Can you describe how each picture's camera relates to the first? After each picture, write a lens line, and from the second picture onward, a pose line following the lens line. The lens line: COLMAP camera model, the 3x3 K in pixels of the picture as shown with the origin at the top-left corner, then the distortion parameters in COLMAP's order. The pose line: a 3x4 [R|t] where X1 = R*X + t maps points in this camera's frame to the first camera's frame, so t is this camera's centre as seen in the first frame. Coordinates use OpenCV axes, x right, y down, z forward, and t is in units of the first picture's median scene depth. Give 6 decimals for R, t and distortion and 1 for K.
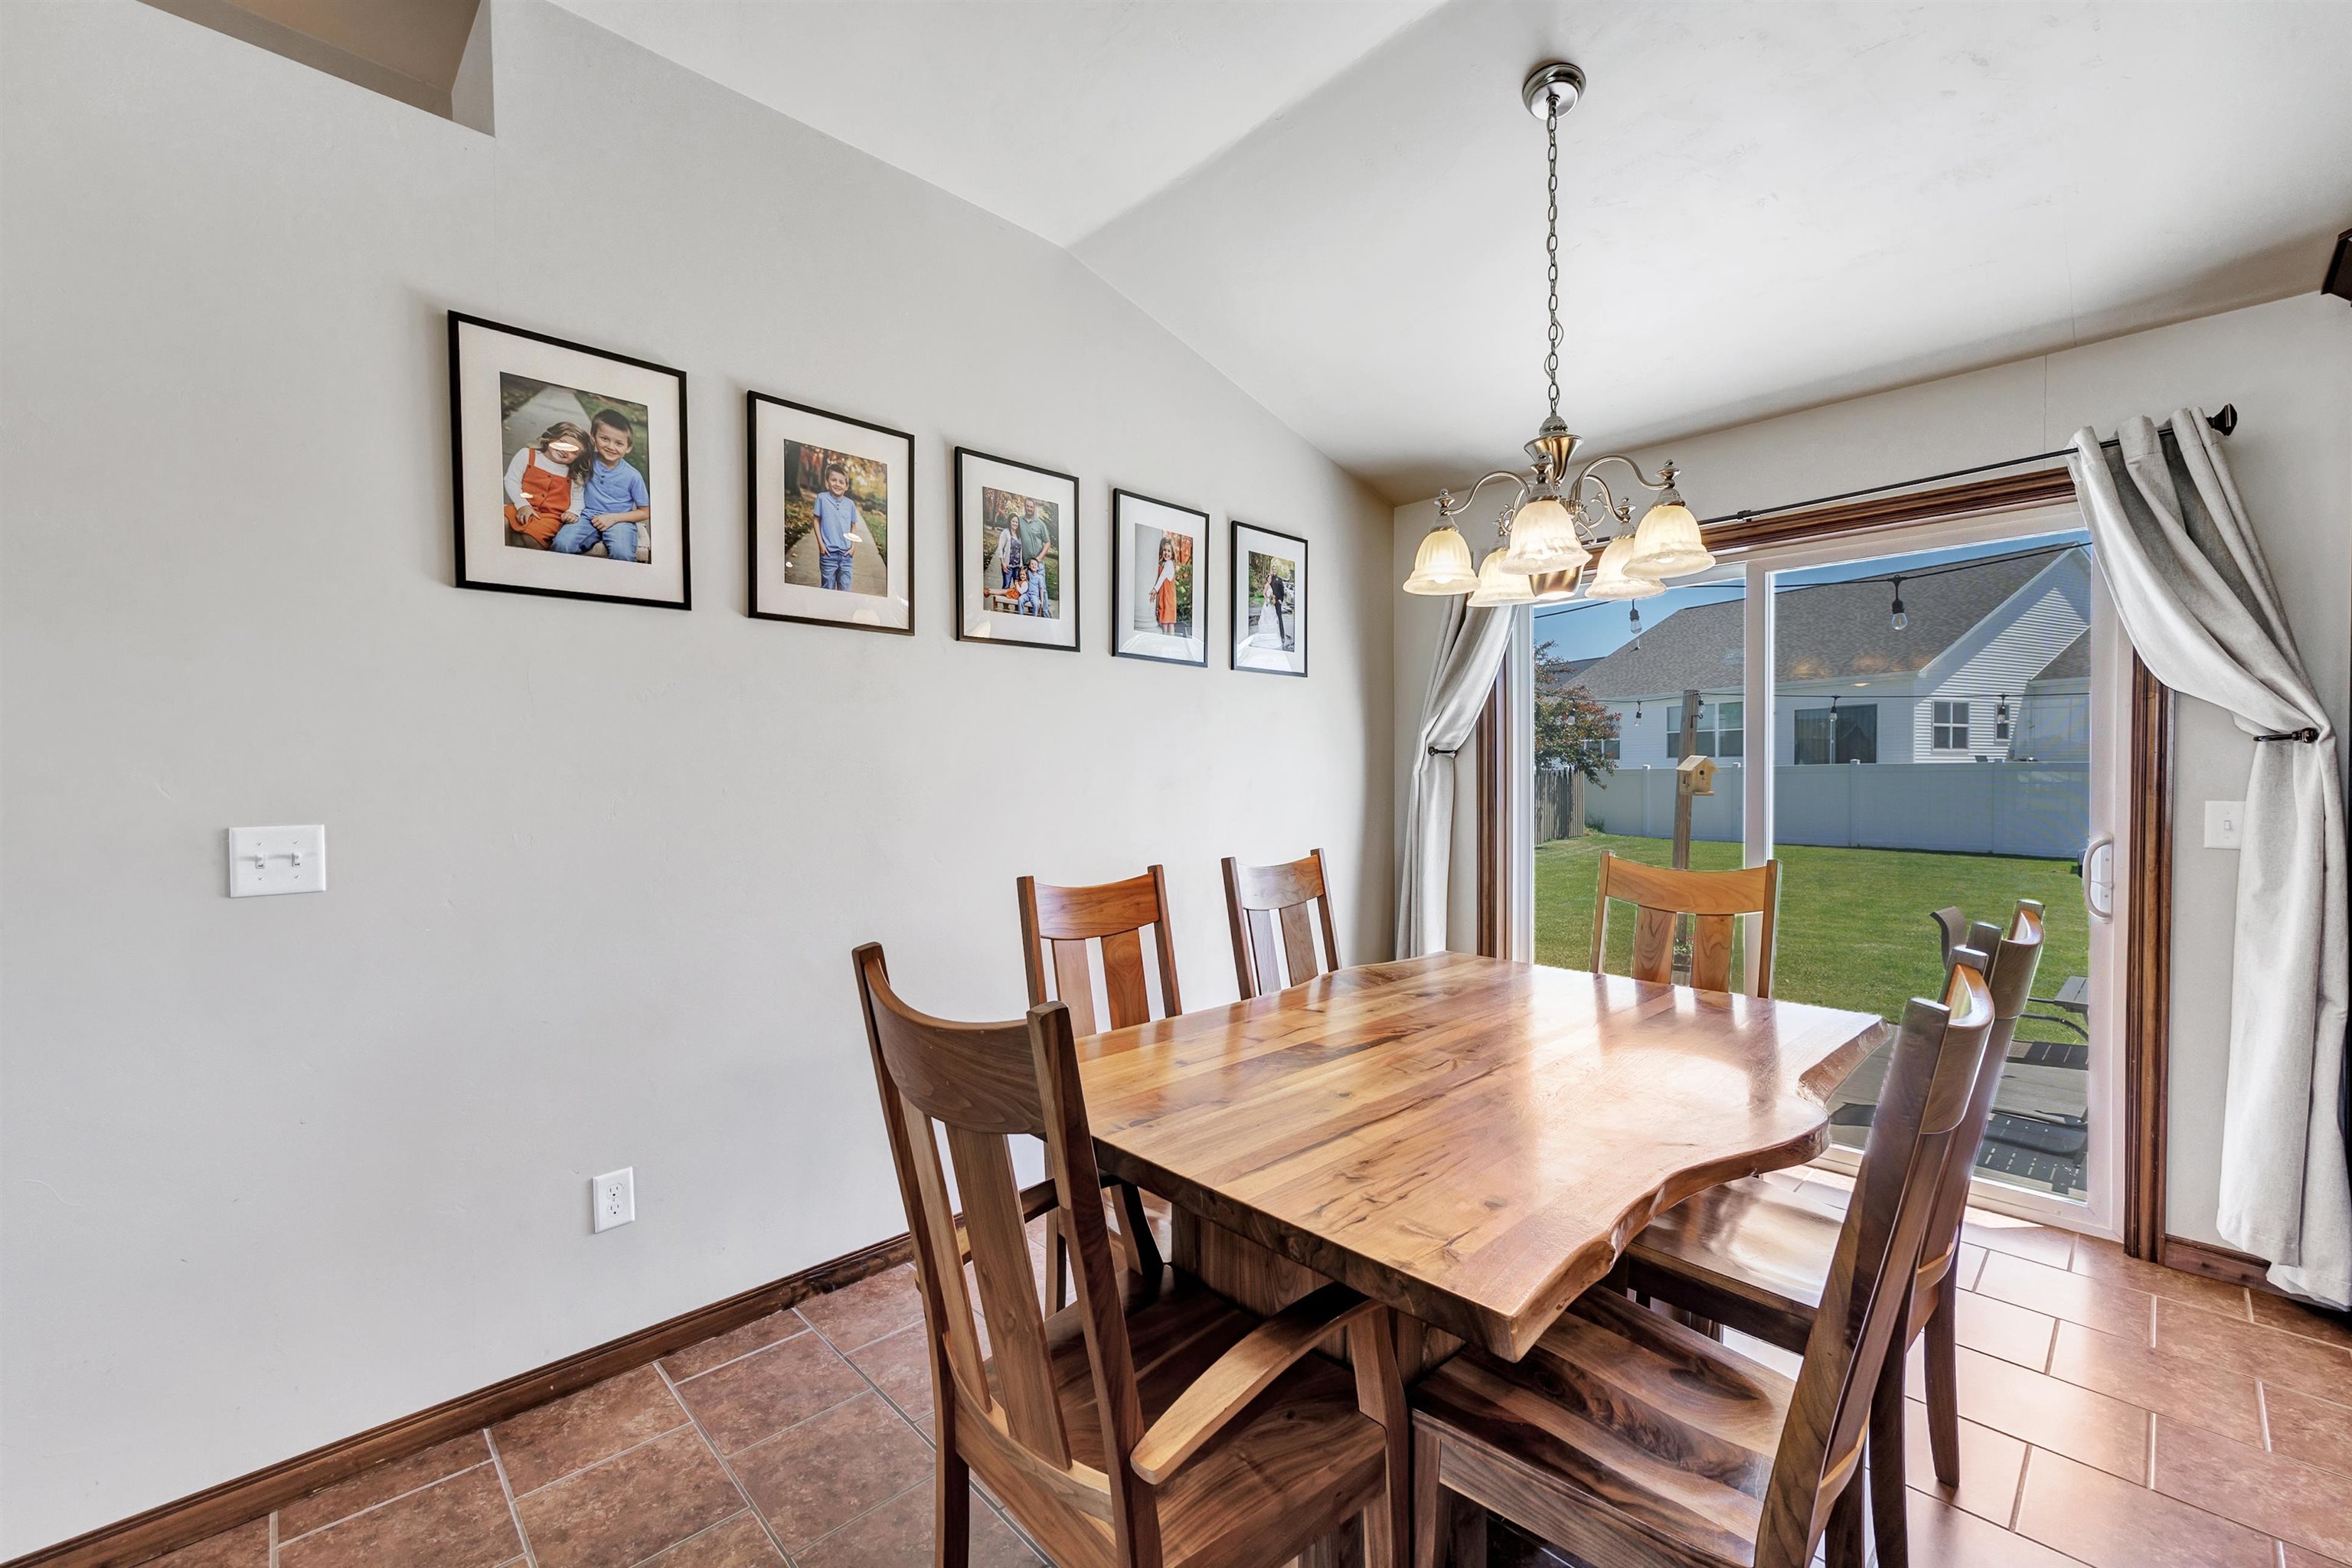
lens RADIAL K [[959.3, 0, 1146.0], [0, 959.3, 787.0], [0, 0, 1]] dist [-0.002685, 0.001364]
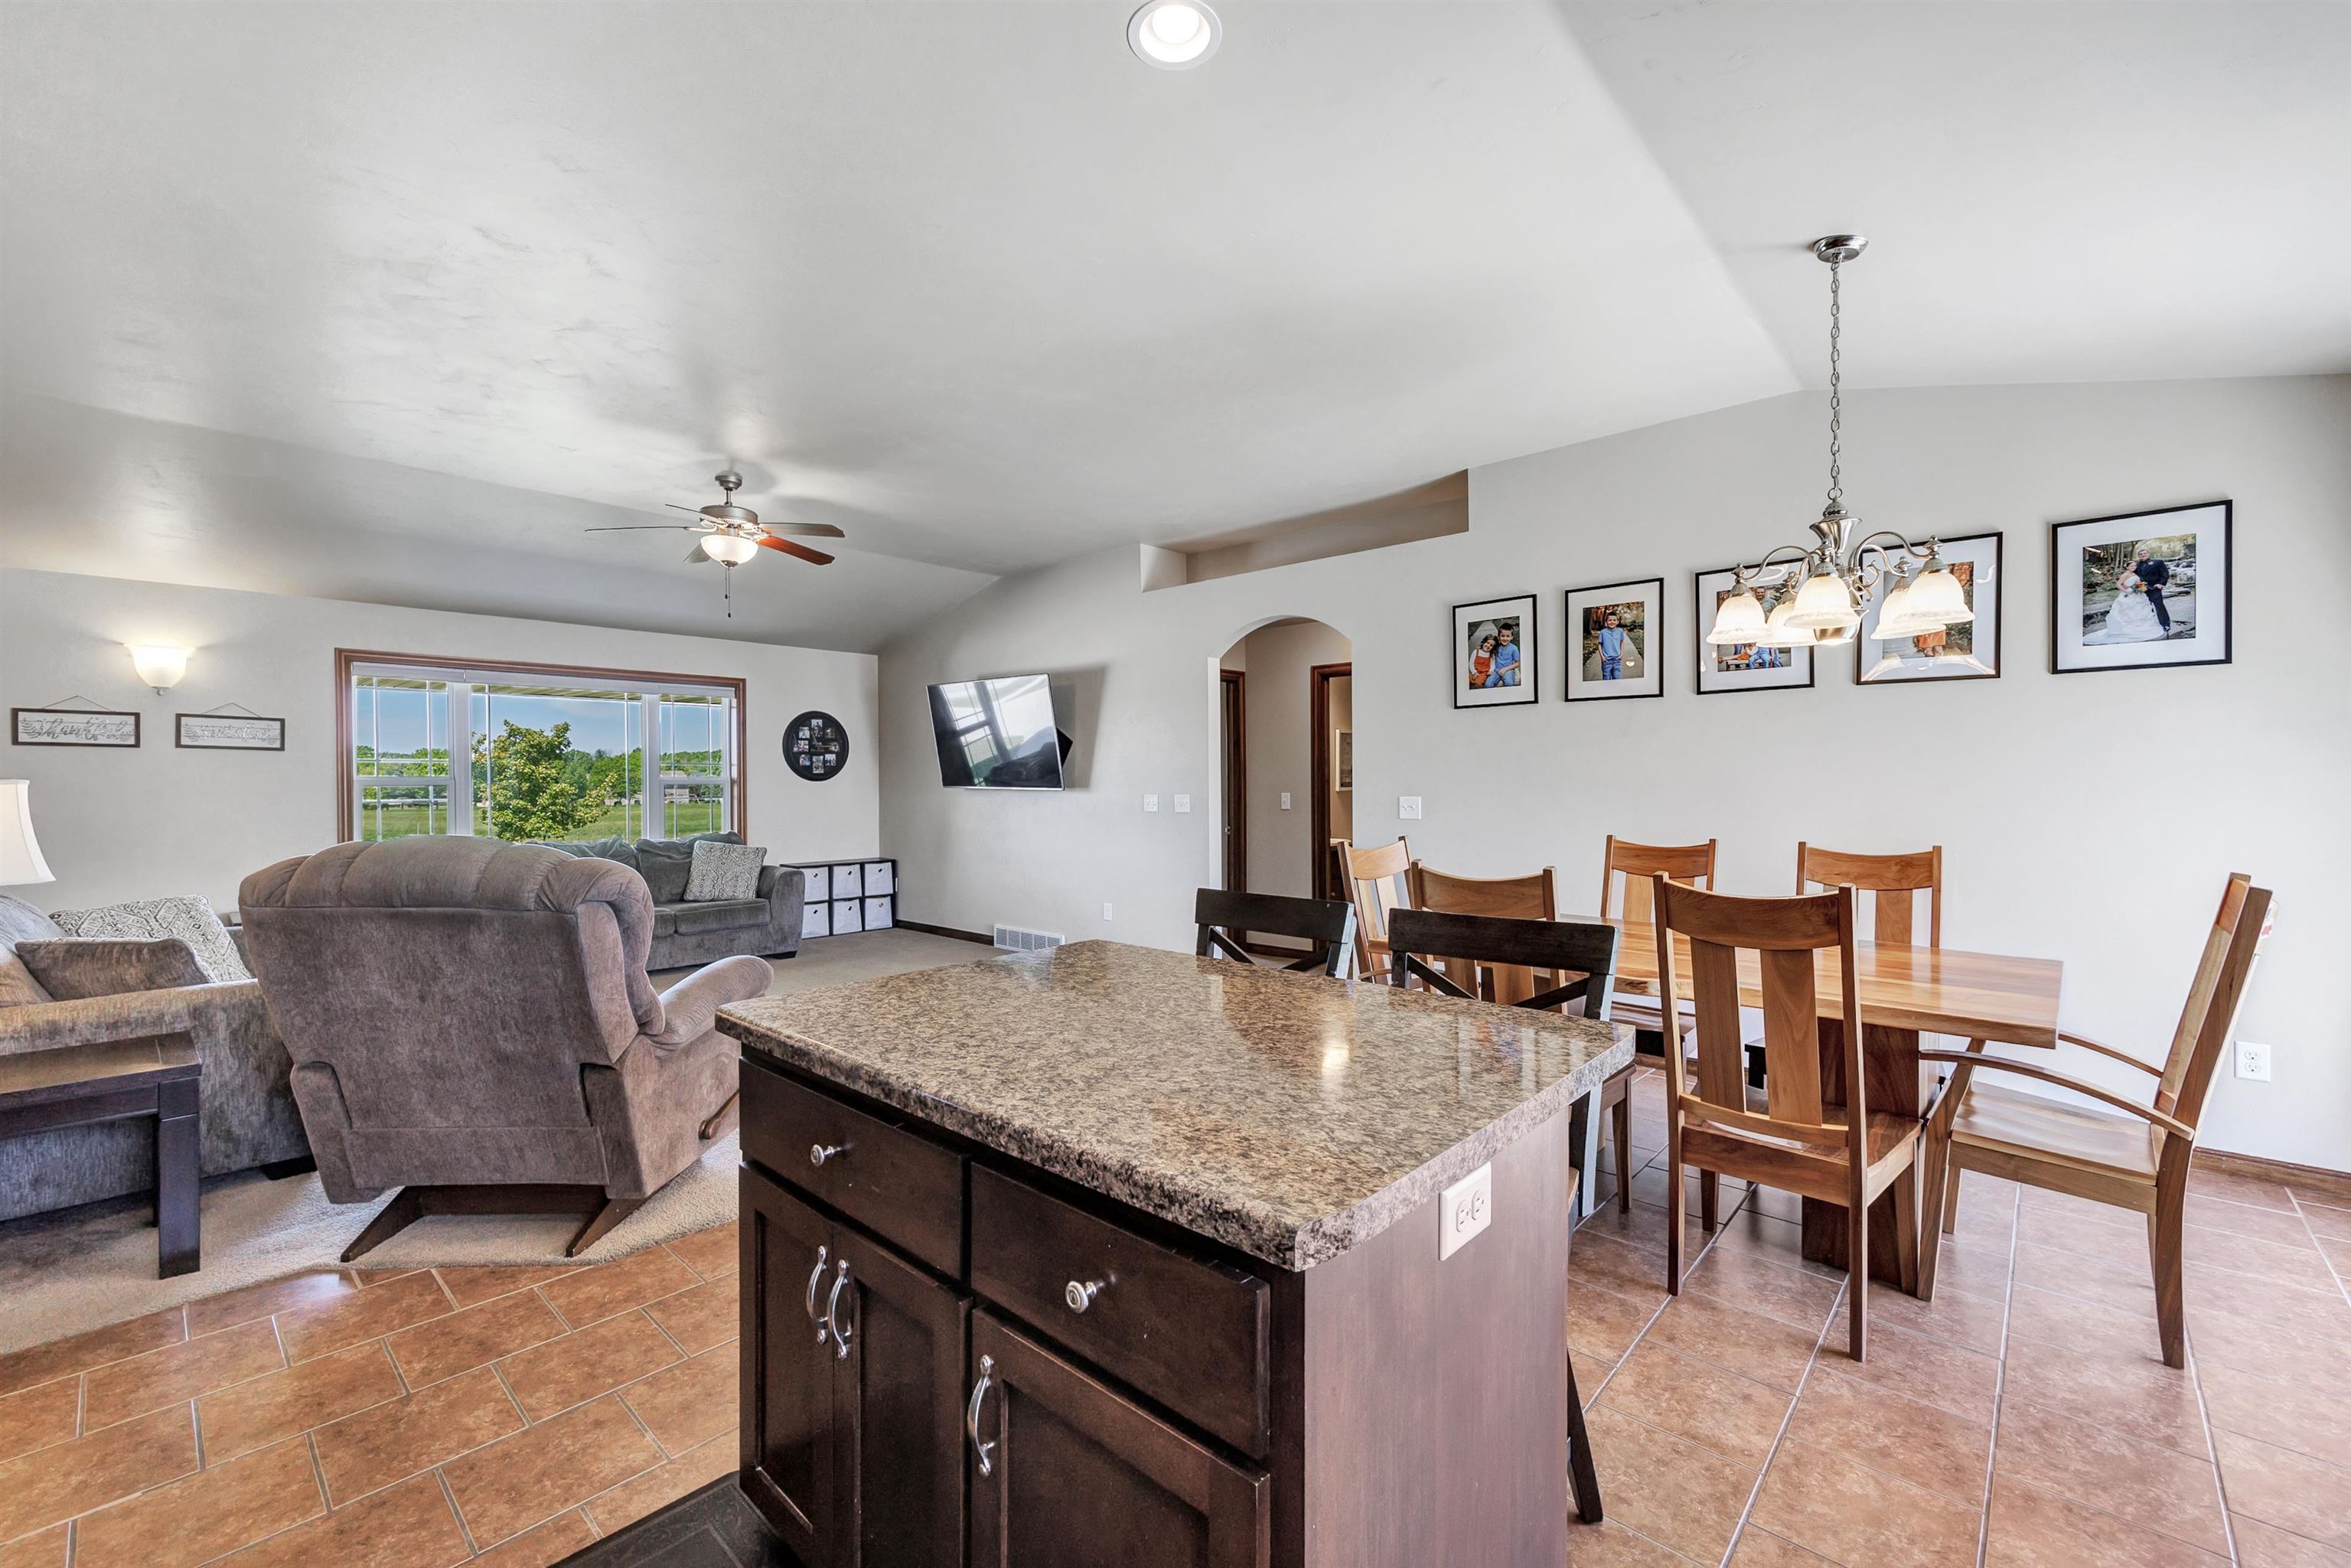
lens RADIAL K [[958.8, 0, 1177.8], [0, 958.8, 800.0], [0, 0, 1]] dist [-0.002685, 0.001364]
pose [[0.056556, 0.024984, -0.998087, 1.491945], [-0.011230, 0.999640, 0.024386, -0.010745], [0.998336, 0.009830, 0.056817, 0.069656]]
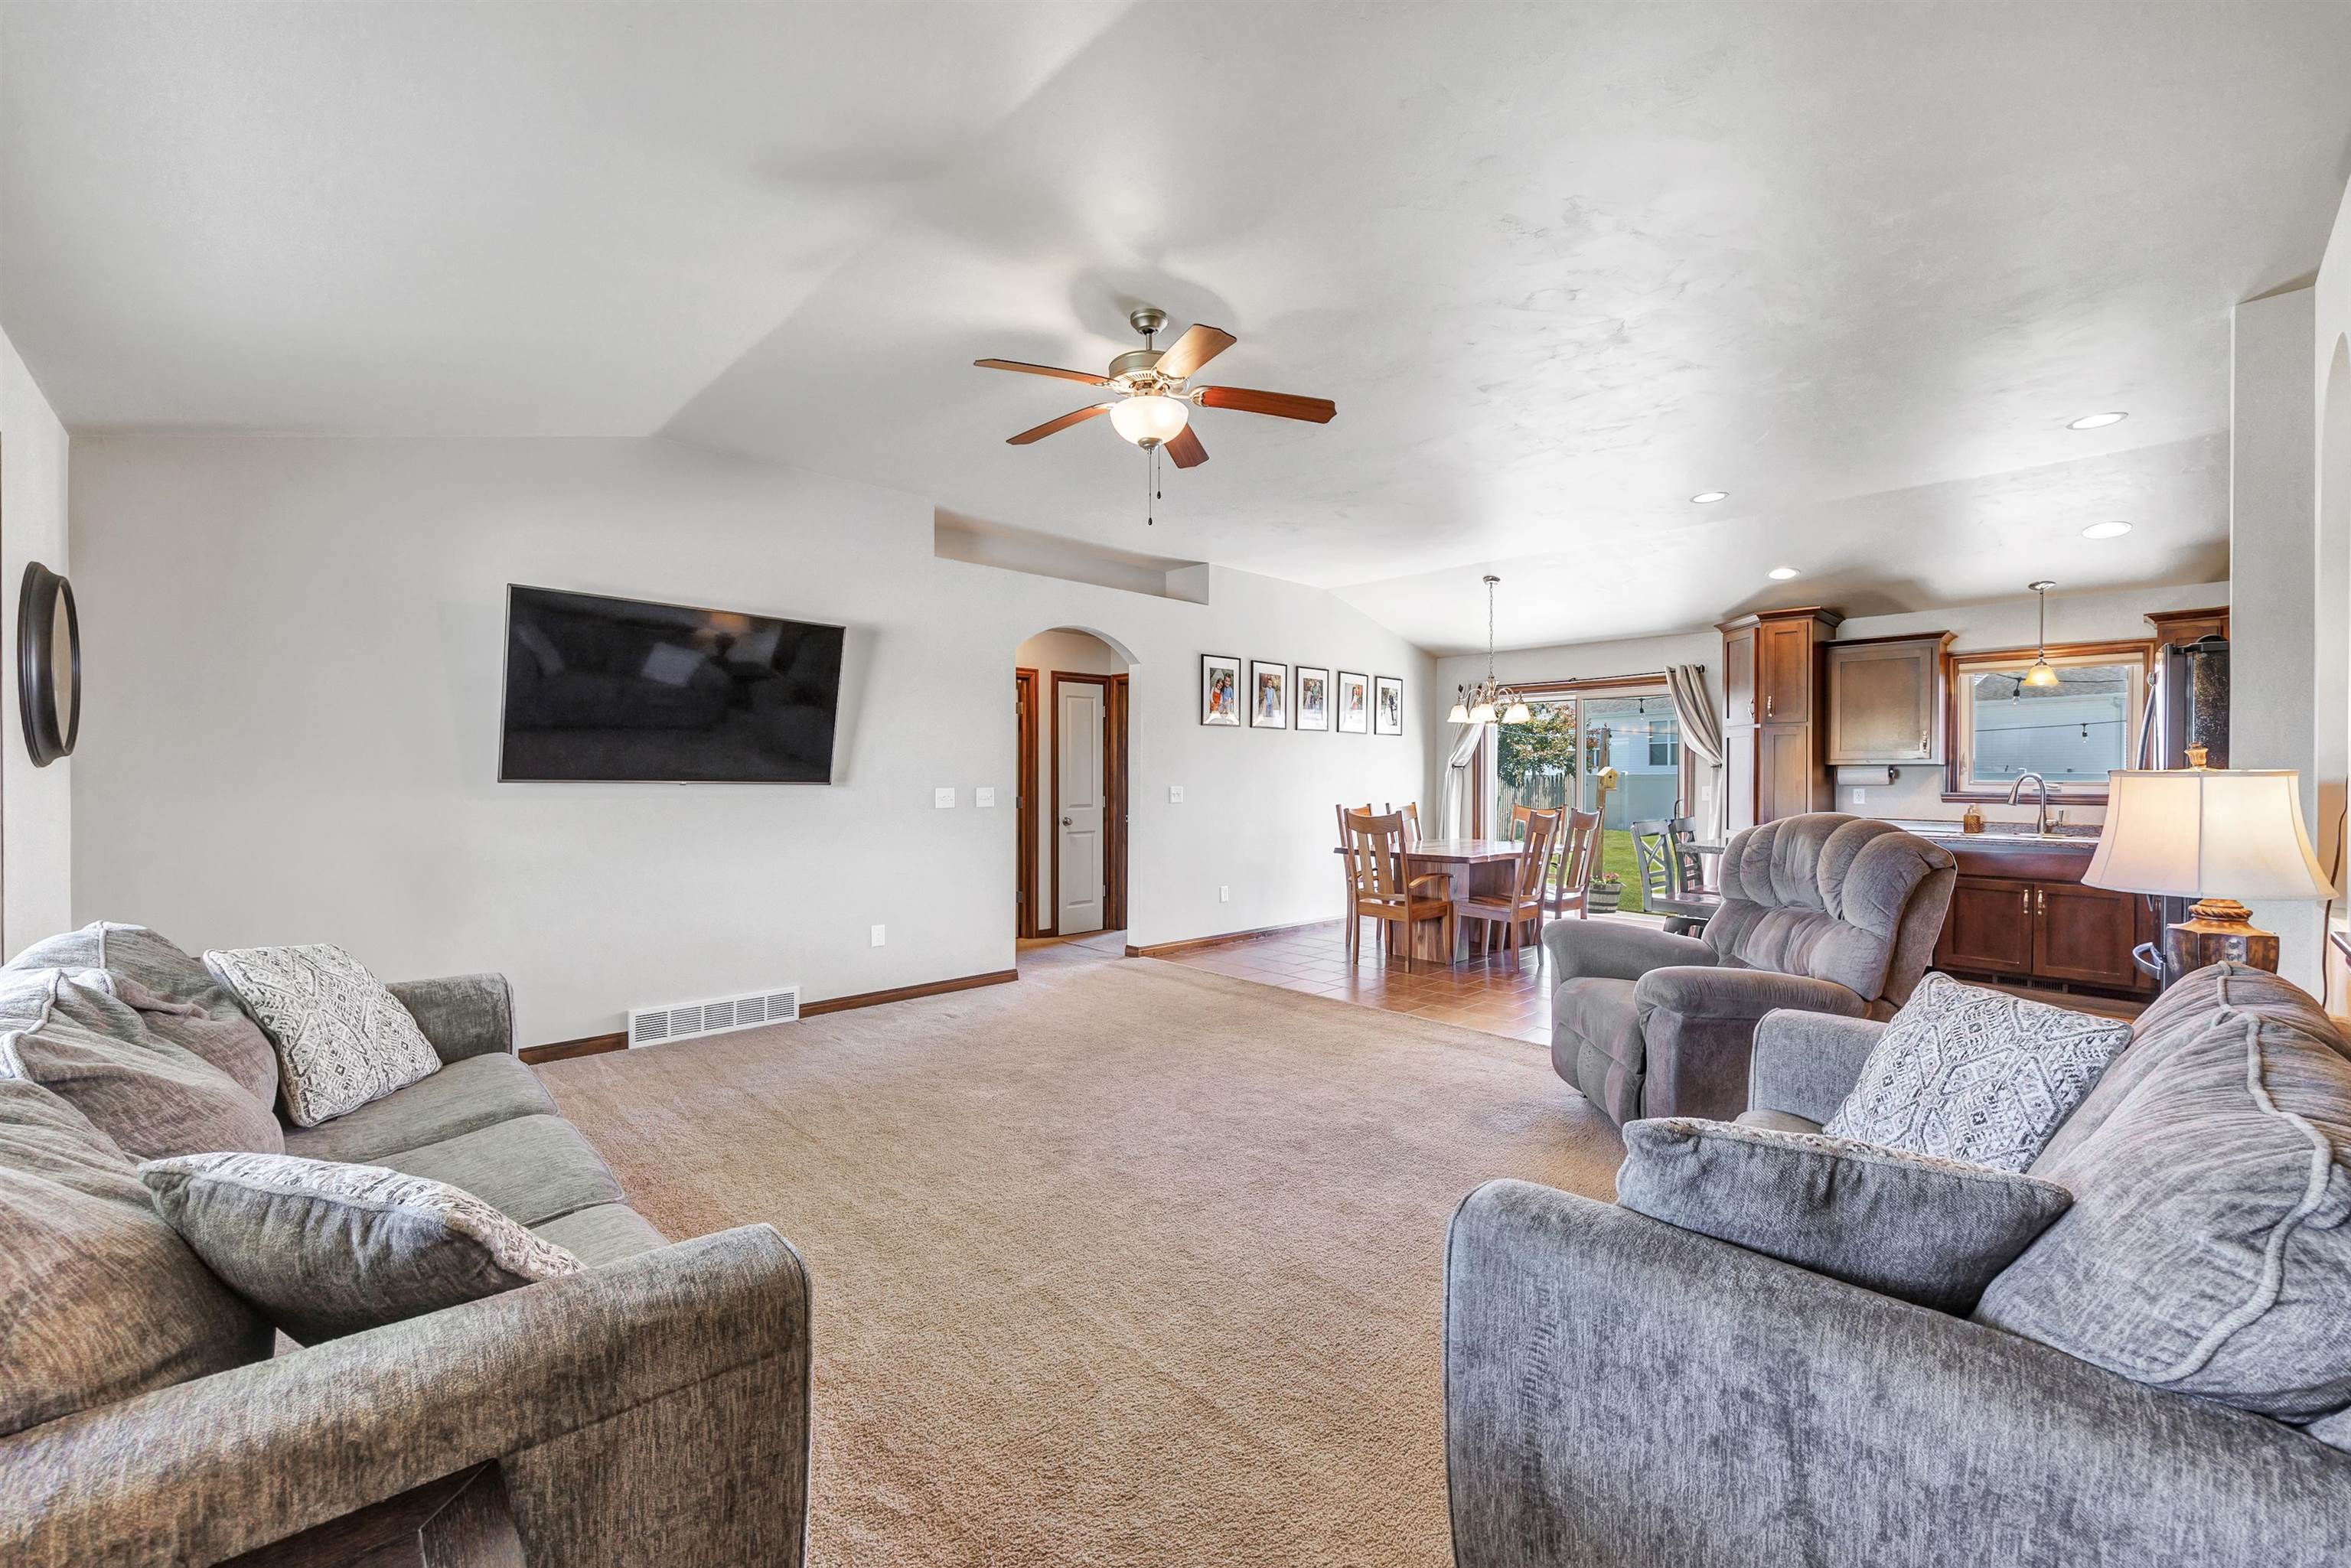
lens RADIAL K [[958.8, 0, 1136.7], [0, 958.8, 783.3], [0, 0, 1]] dist [-0.002685, 0.001364]
pose [[0.999764, 0.008705, -0.019896, -0.713884], [-0.008815, 0.999946, -0.005486, 0.039804], [0.019848, 0.005660, 0.999787, -2.263530]]
